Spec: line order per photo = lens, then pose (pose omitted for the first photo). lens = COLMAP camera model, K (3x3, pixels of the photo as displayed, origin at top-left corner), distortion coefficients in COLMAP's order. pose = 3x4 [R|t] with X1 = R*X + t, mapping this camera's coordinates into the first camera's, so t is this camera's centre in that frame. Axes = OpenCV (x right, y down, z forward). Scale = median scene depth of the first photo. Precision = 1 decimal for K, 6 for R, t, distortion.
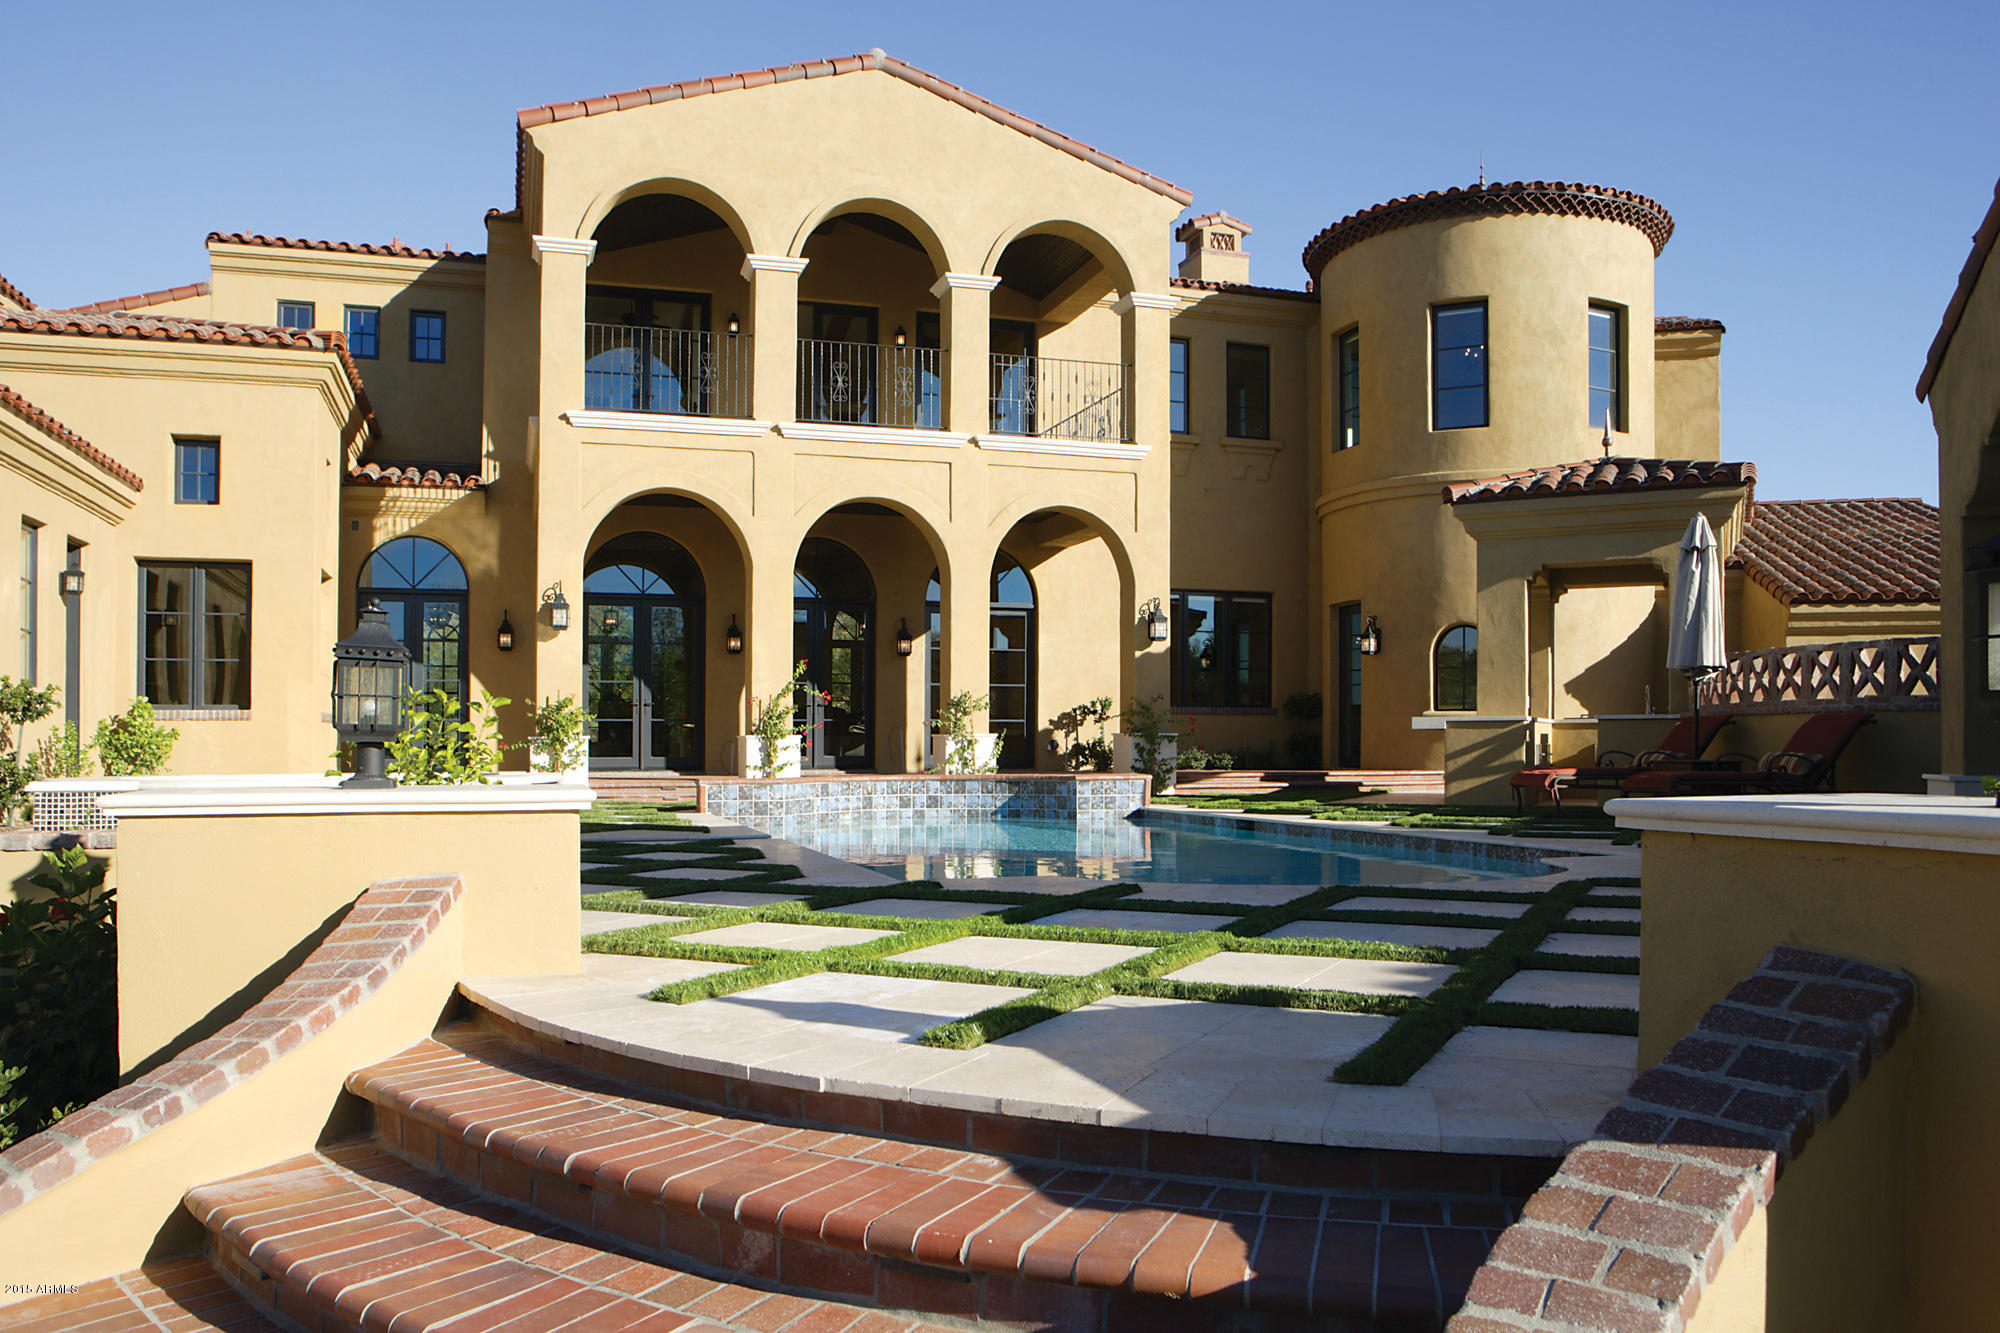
lens RADIAL K [[1455.0, 0, 995.3], [0, 1455.0, 747.3], [0, 0, 1]] dist [-0.090012, 0.058882]
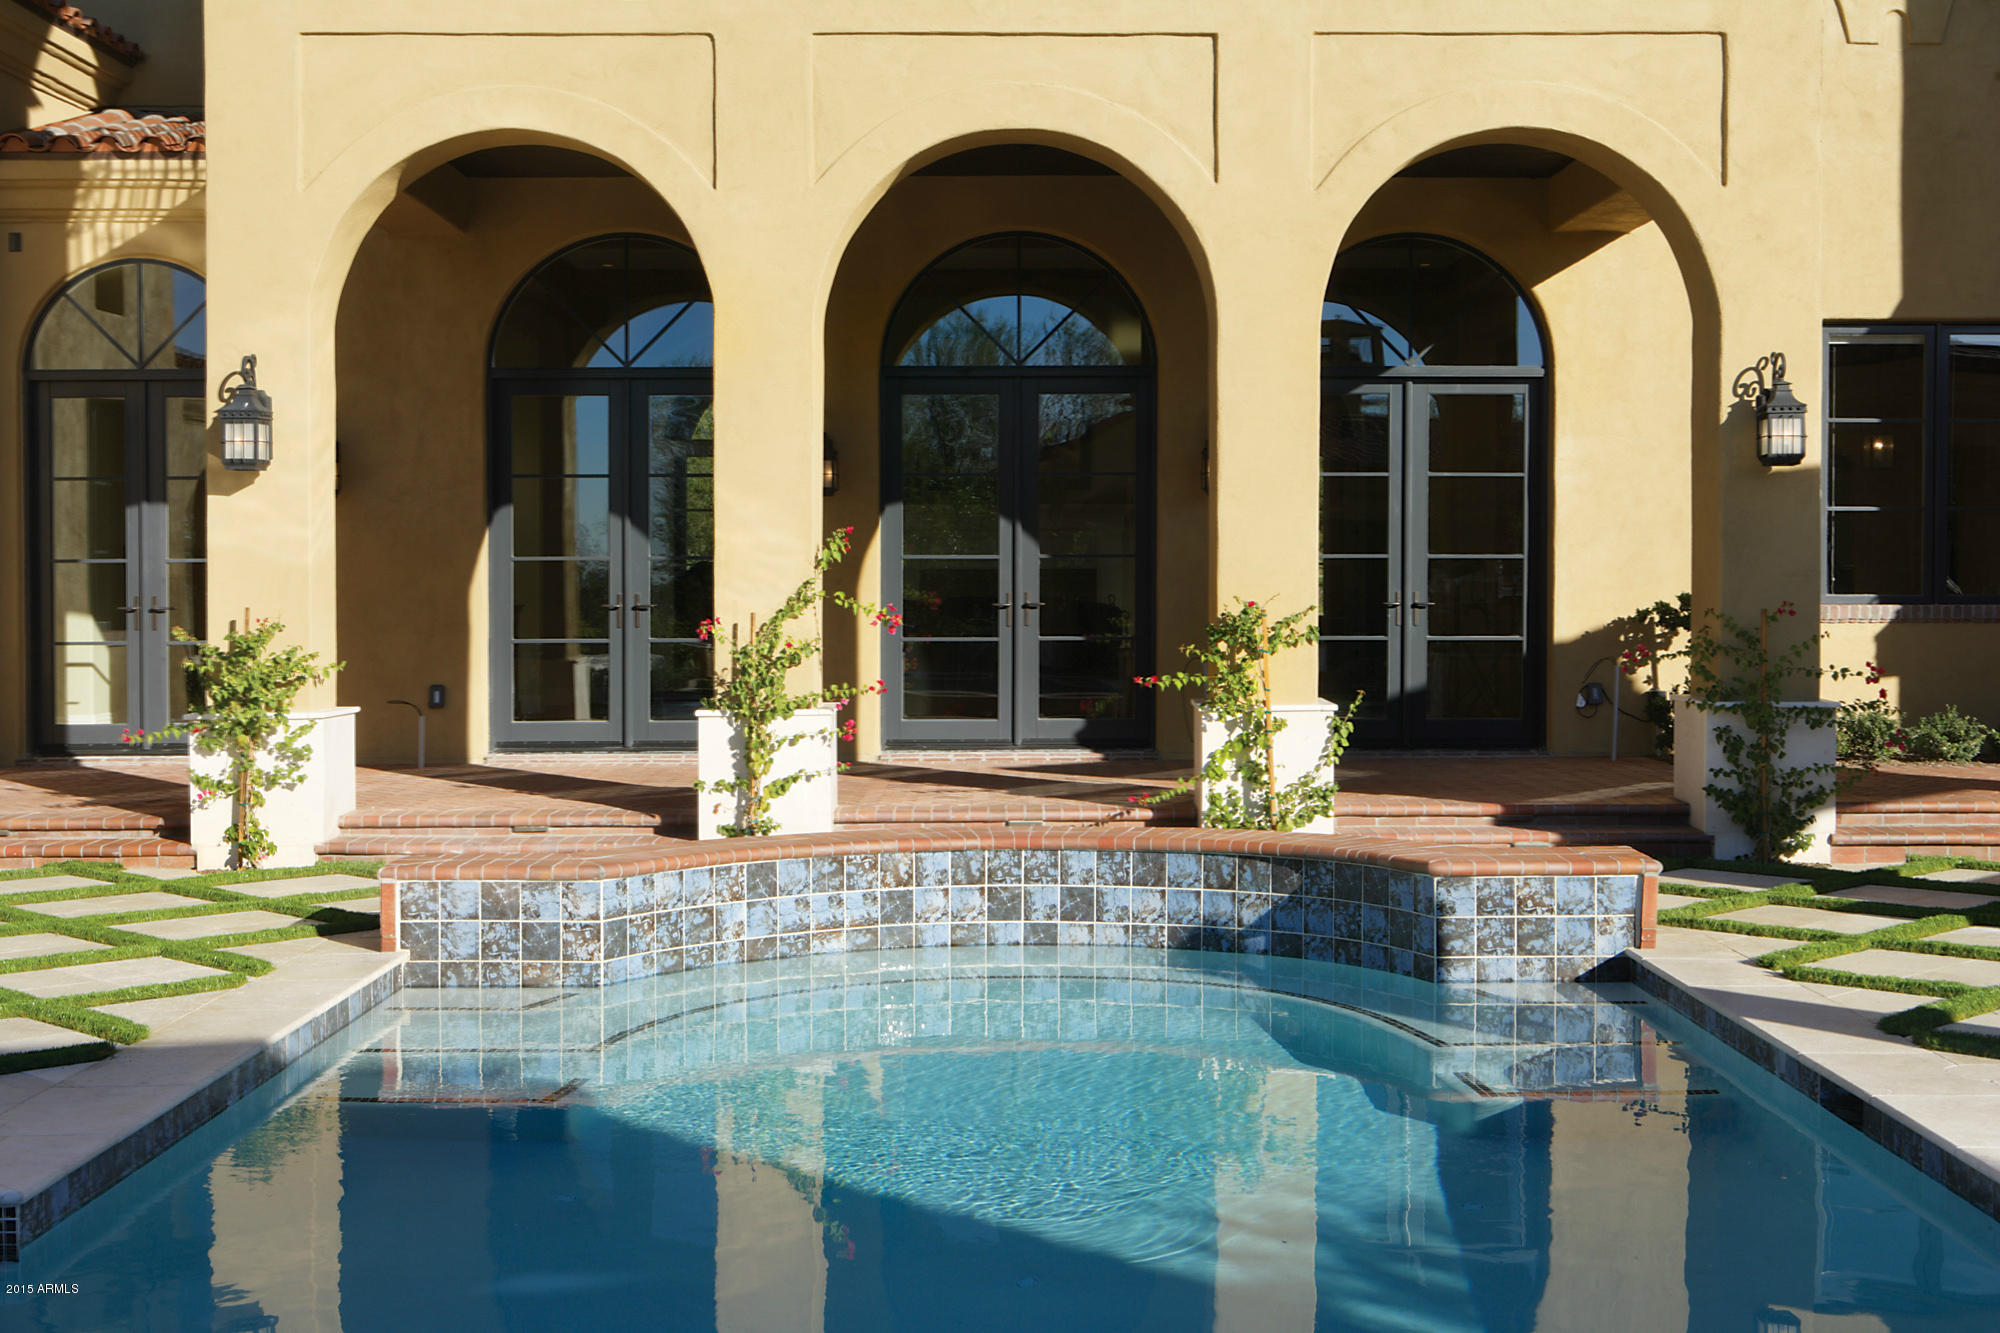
lens RADIAL K [[2549.2, 0, 892.3], [0, 2549.2, 609.4], [0, 0, 1]] dist [0.017398, 0.006375]
pose [[0.949067, 0.005604, -0.315024, 0.106643], [-0.005027, 0.999984, 0.002642, -0.036763], [0.315033, -0.000923, 0.949080, 0.295464]]
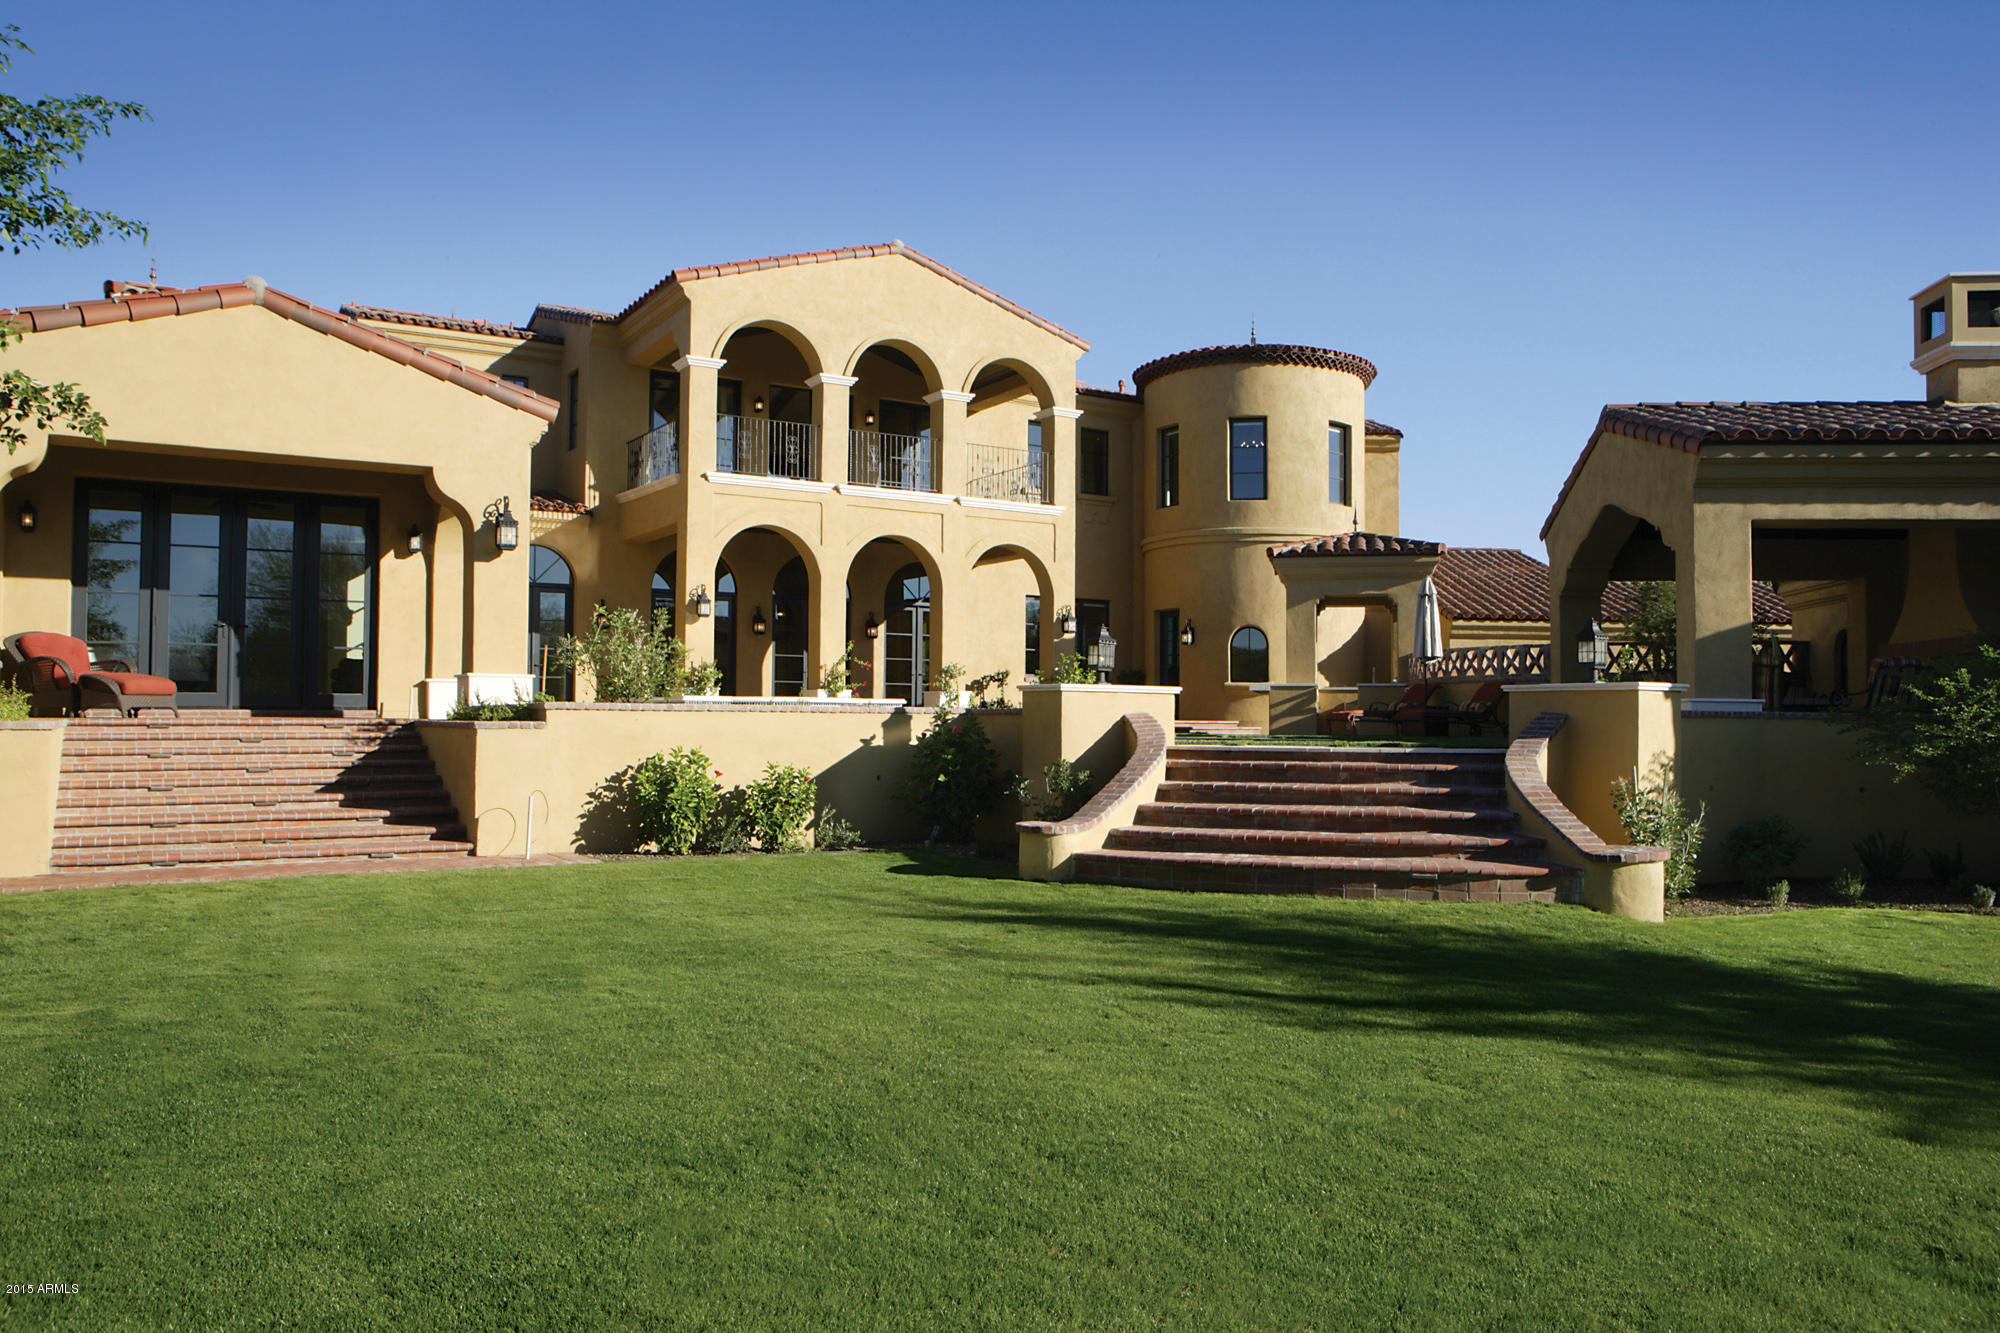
lens RADIAL K [[1200.0, 0, 1000.0], [0, 1200.0, 666.5], [0, 0, 1]] dist [-0.078153, 0.000040]
pose [[0.985108, 0.020109, 0.170755, -0.183101], [-0.013304, 0.999075, -0.040903, 0.015581], [-0.171420, 0.038022, 0.984464, -0.248734]]
